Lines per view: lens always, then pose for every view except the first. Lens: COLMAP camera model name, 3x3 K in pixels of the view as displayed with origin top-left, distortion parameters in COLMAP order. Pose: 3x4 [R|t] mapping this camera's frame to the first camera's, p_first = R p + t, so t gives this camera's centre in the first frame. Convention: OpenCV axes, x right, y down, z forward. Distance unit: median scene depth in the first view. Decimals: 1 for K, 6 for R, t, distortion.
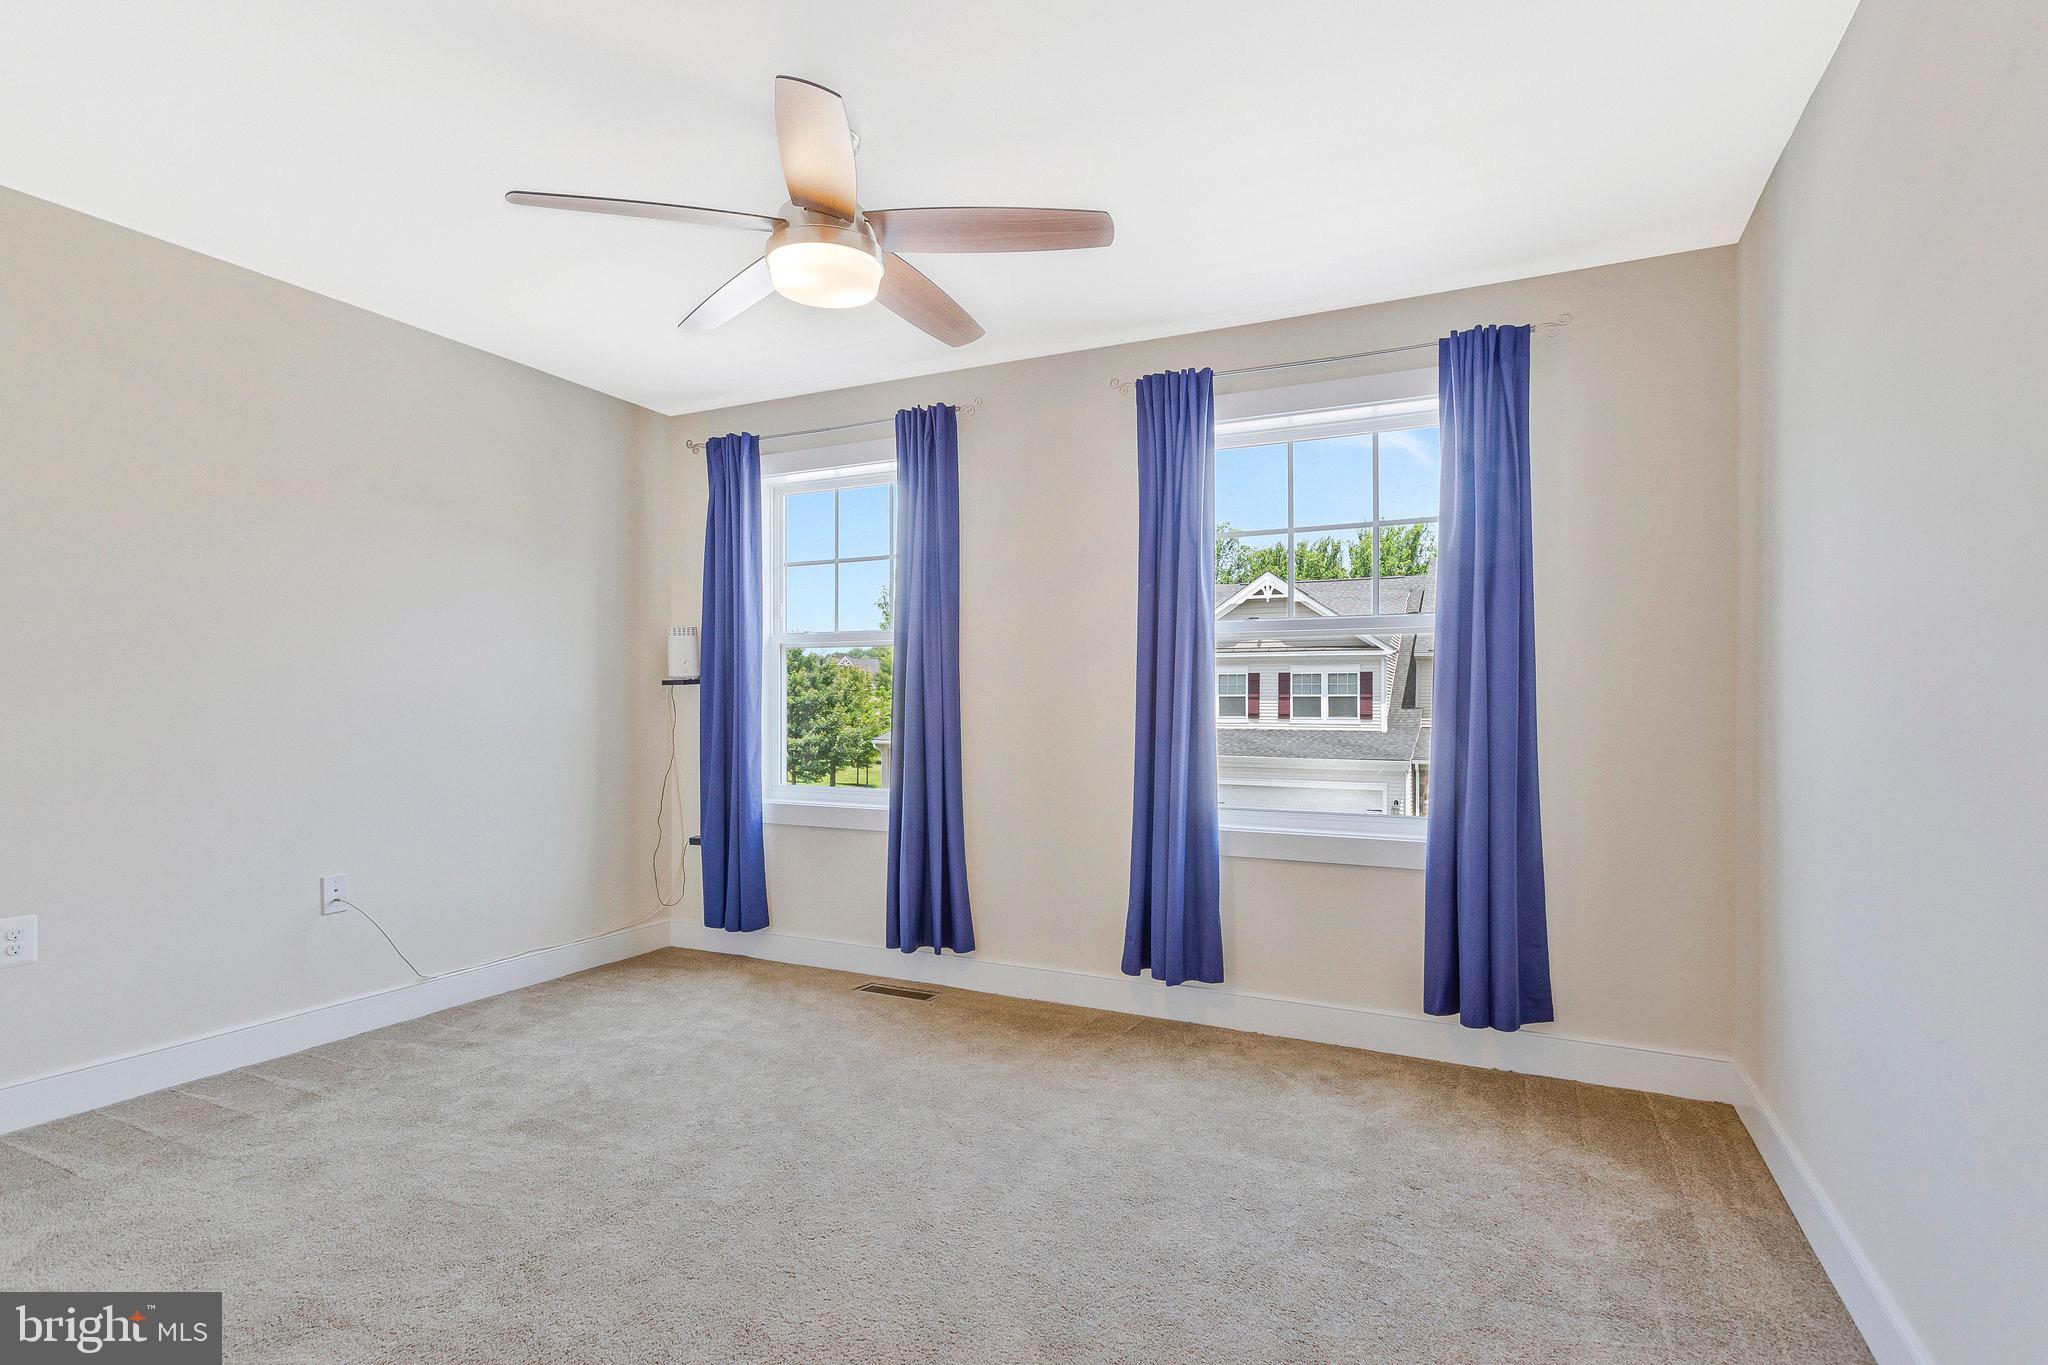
lens RADIAL K [[1072.3, 0, 1022.2], [0, 1072.3, 742.0], [0, 0, 1]] dist [0.005147, 0.000307]
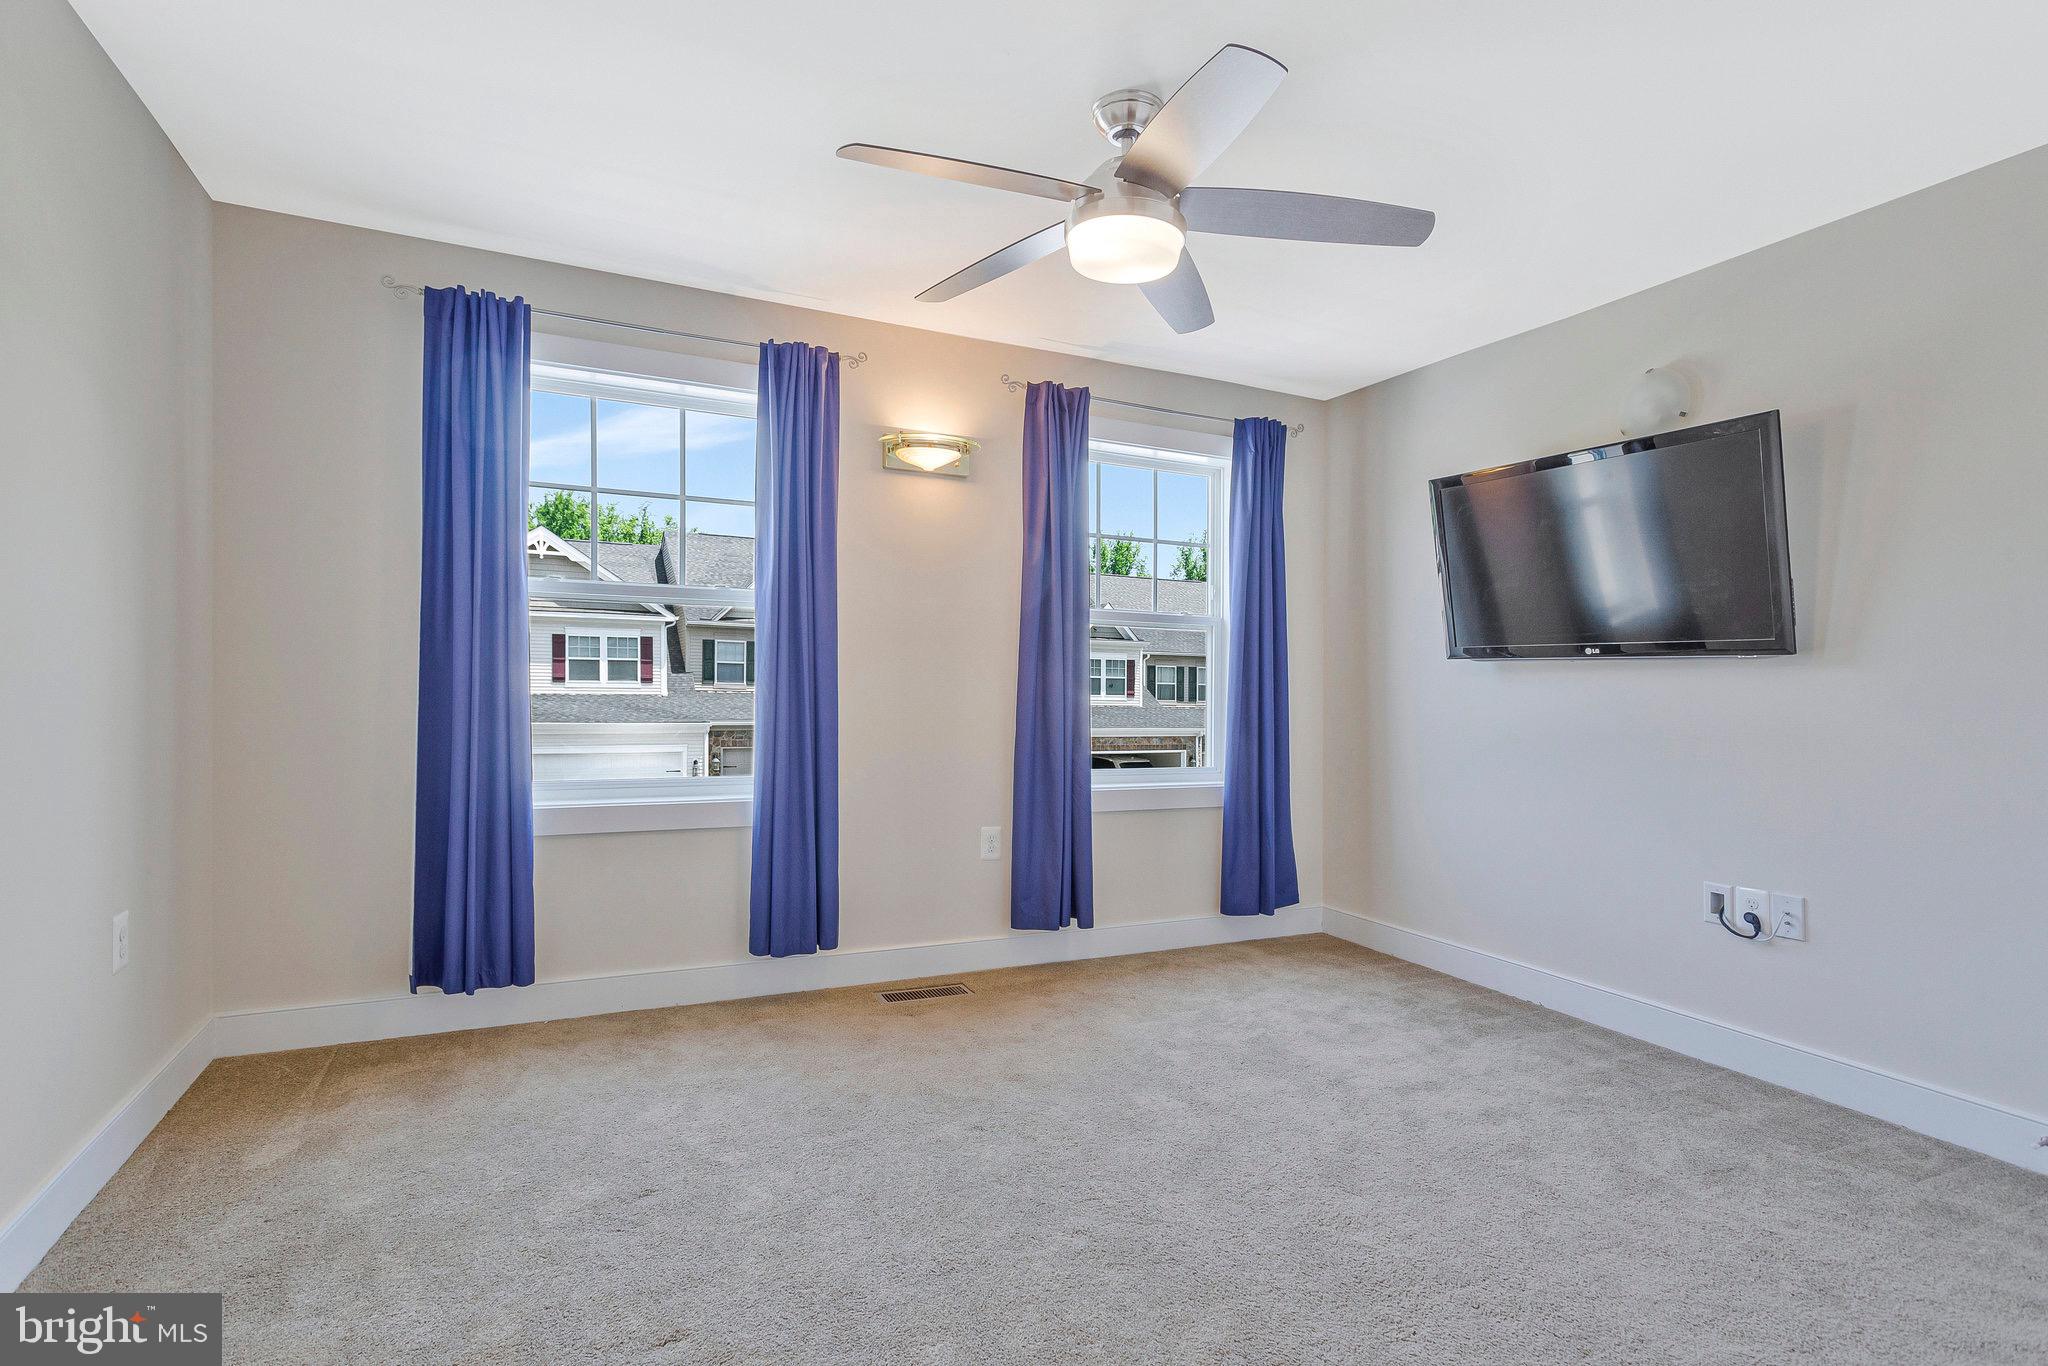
lens RADIAL K [[1023.7, 0, 1028.1], [0, 1023.7, 674.6], [0, 0, 1]] dist [-0.001010, -0.000001]
pose [[0.606607, 0.010064, 0.794938, -0.257682], [0.009637, 0.999753, -0.020012, -0.007008], [-0.794944, 0.019800, 0.606360, 0.133685]]
